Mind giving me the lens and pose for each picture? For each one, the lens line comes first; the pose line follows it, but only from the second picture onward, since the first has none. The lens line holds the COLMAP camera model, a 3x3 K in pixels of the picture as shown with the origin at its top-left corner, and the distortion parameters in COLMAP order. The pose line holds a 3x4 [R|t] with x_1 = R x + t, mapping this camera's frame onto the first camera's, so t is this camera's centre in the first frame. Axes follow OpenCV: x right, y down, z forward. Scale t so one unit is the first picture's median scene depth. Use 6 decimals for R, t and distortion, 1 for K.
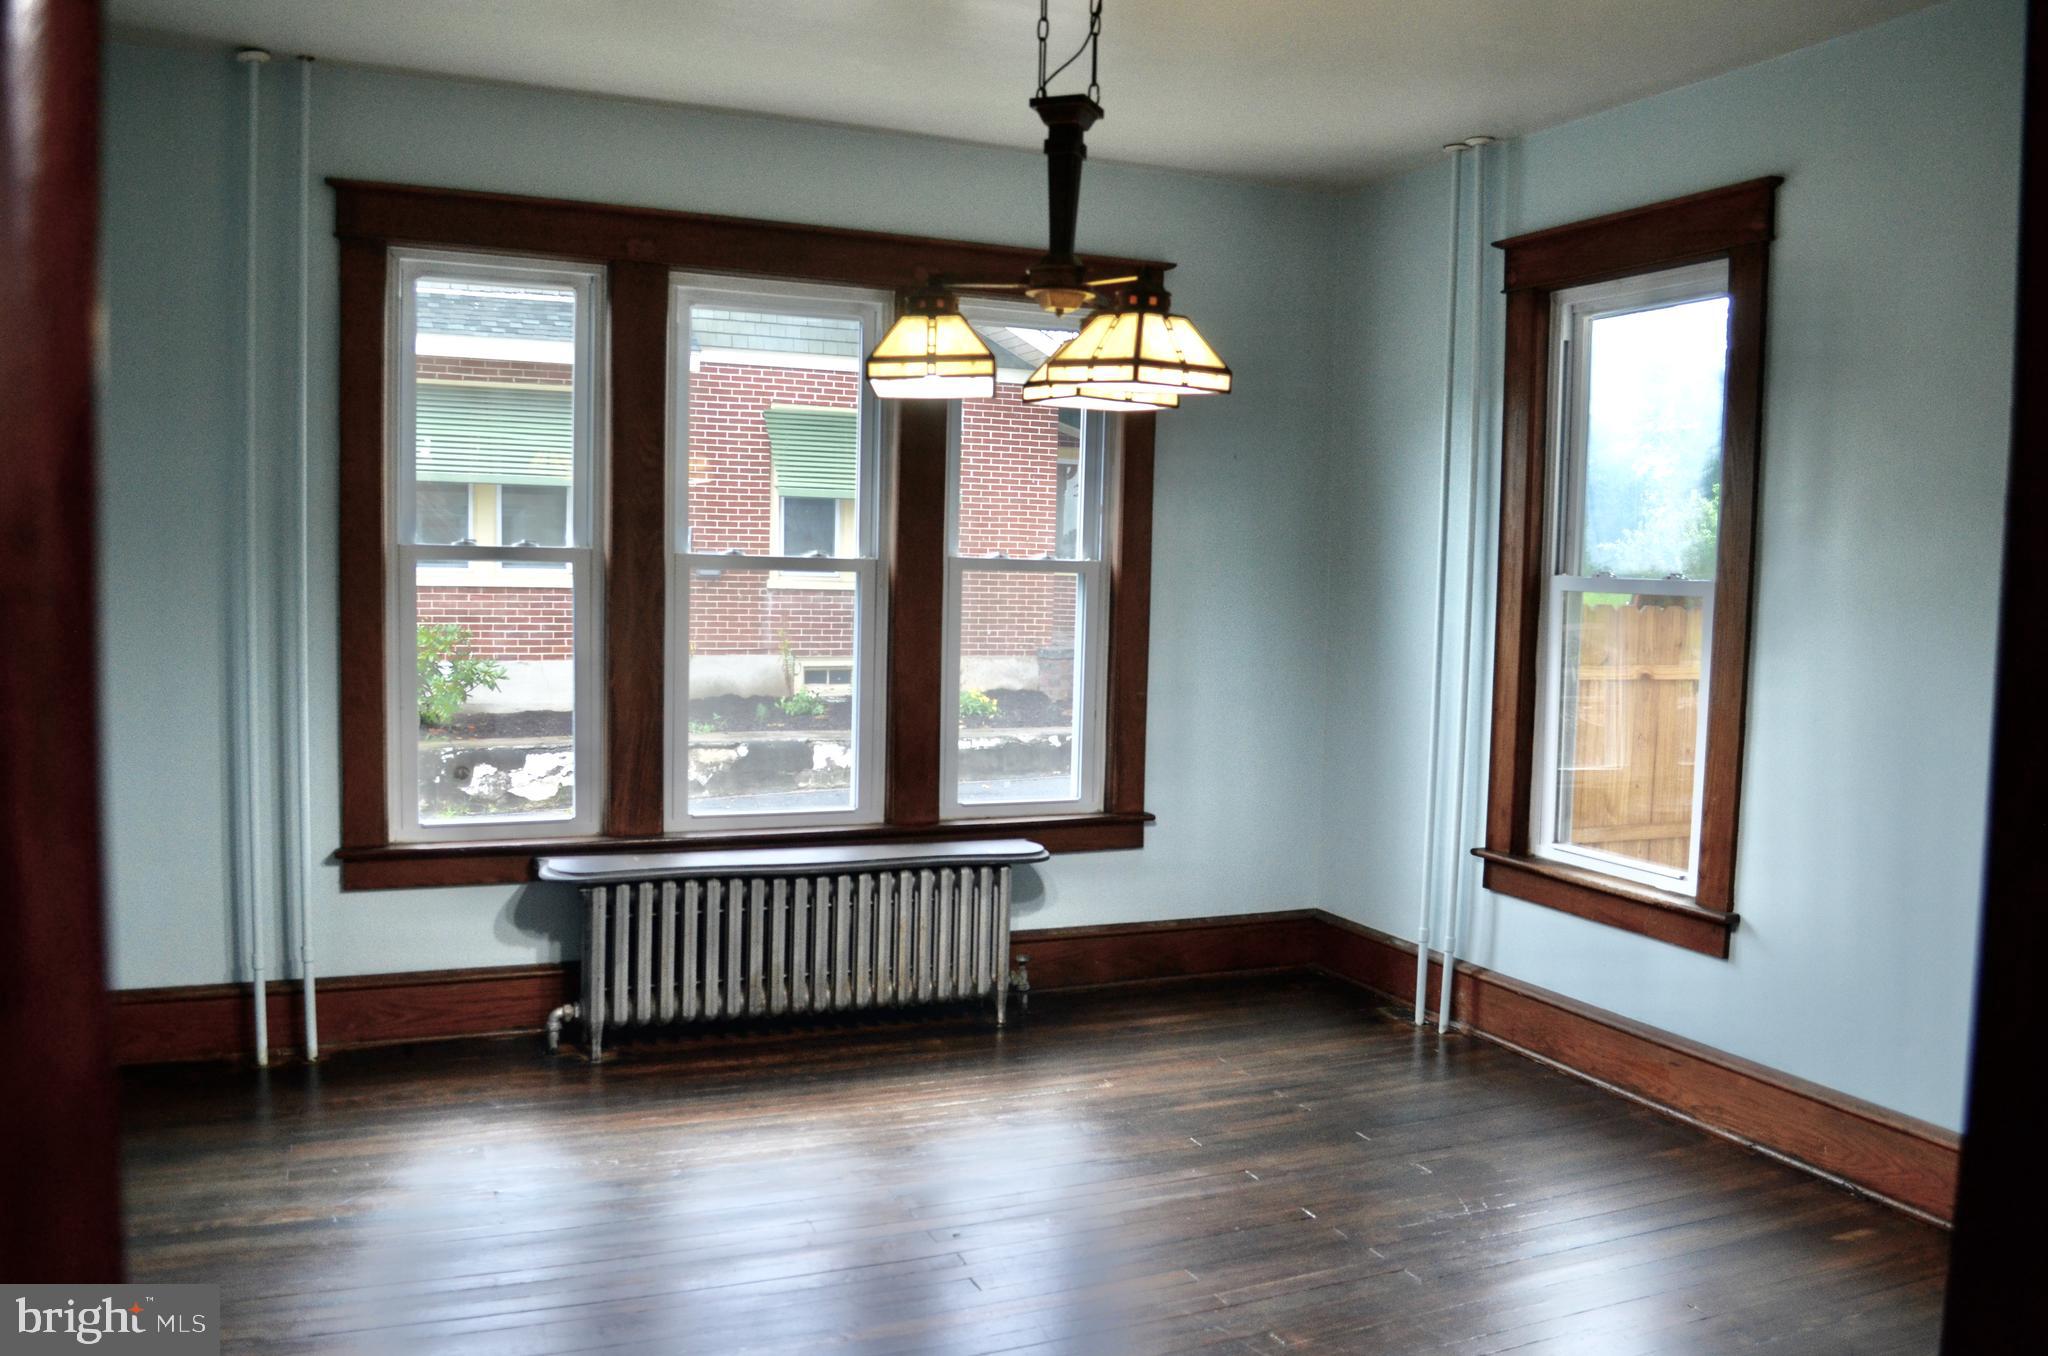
lens RADIAL K [[1599.9, 0, 1027.4], [0, 1599.9, 695.5], [0, 0, 1]] dist [-0.091372, 0.006785]
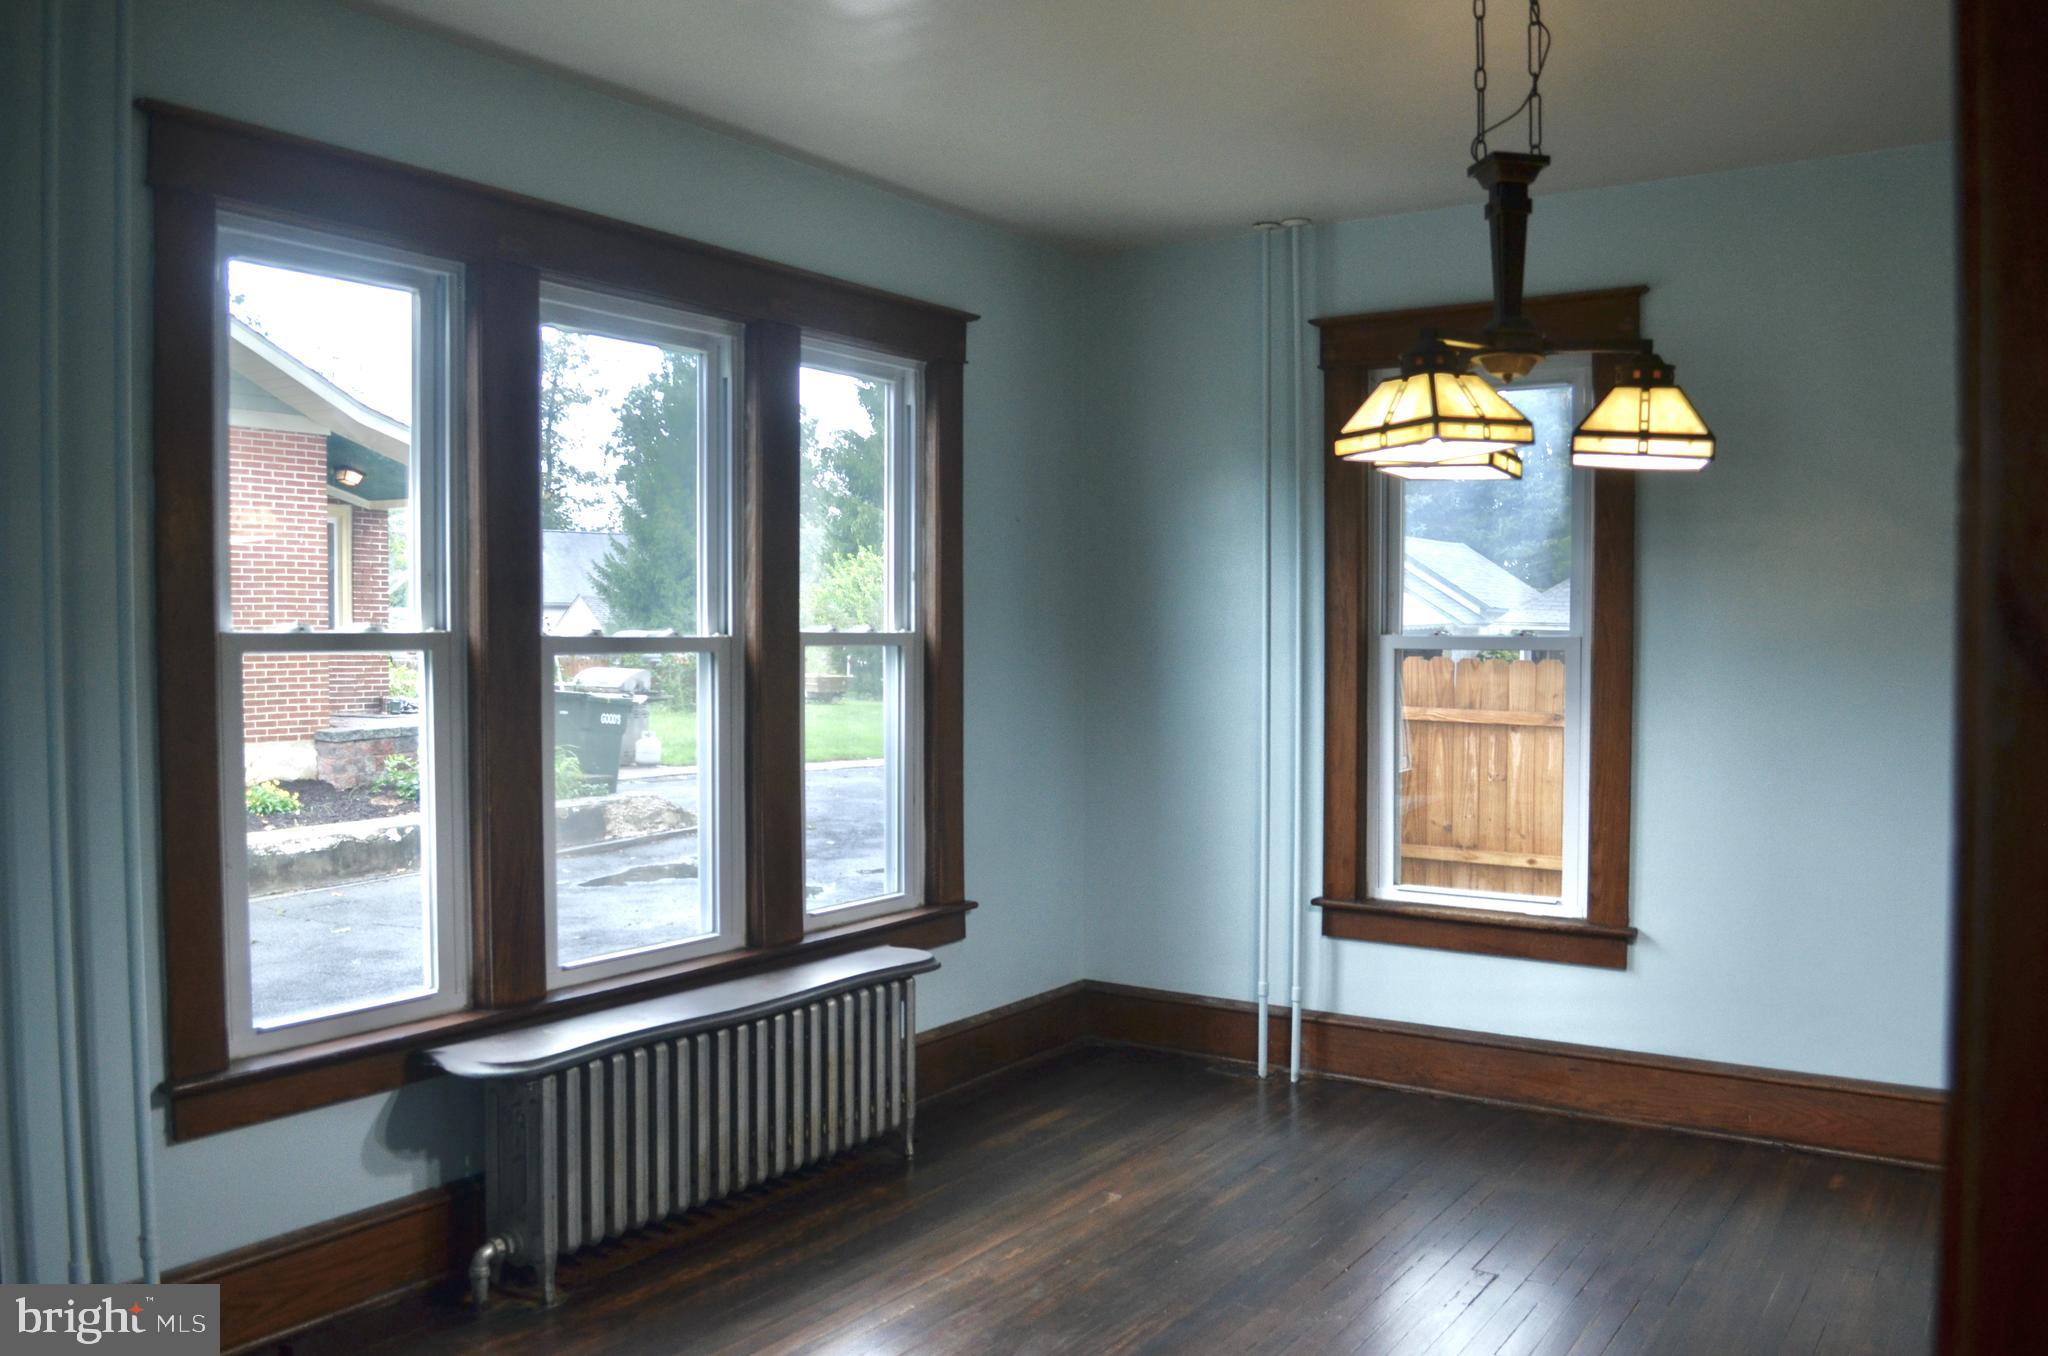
lens RADIAL K [[1632.1, 0, 1052.2], [0, 1632.1, 688.9], [0, 0, 1]] dist [-0.073164, 0.002569]
pose [[0.841219, -0.042983, 0.538984, -0.453126], [0.063449, 0.997795, -0.019456, -0.032650], [-0.536959, 0.050564, 0.842091, 0.197068]]
